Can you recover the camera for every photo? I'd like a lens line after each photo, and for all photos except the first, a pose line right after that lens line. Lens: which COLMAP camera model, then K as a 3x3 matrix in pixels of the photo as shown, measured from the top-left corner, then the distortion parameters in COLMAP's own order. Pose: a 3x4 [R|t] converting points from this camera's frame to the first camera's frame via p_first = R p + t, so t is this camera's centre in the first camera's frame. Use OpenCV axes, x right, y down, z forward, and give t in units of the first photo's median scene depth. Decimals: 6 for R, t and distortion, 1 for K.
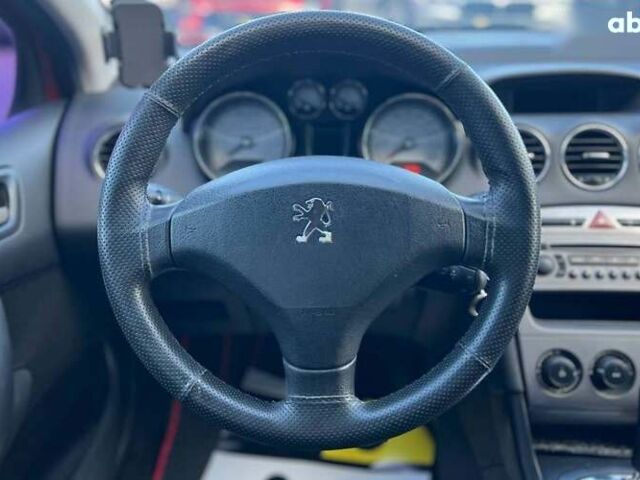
lens RADIAL K [[540.5, 0, 316.1], [0, 540.5, 239.8], [0, 0, 1]] dist [0.057203, -0.095327]
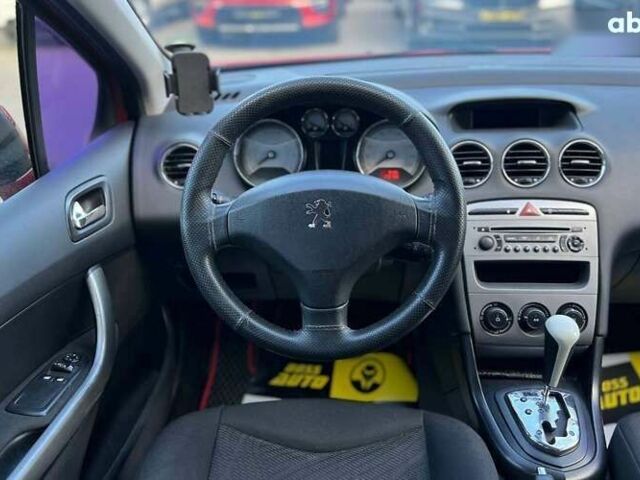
lens RADIAL K [[540.5, 0, 318.3], [0, 540.5, 239.1], [0, 0, 1]] dist [0.057203, -0.095327]
pose [[0.999803, -0.008705, -0.017841, 0.013913], [0.009137, 0.999664, 0.024271, -0.000096], [0.017623, -0.024429, 0.999546, -0.405704]]
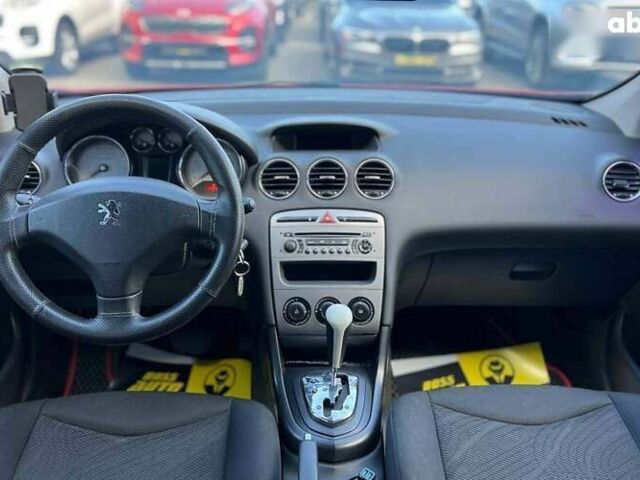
lens RADIAL K [[540.5, 0, 314.3], [0, 540.5, 241.6], [0, 0, 1]] dist [0.057203, -0.095327]
pose [[0.996977, -0.009387, 0.077126, 0.377750], [0.012238, 0.999256, -0.036568, 0.095248], [-0.076725, 0.037401, 0.996351, -0.597378]]
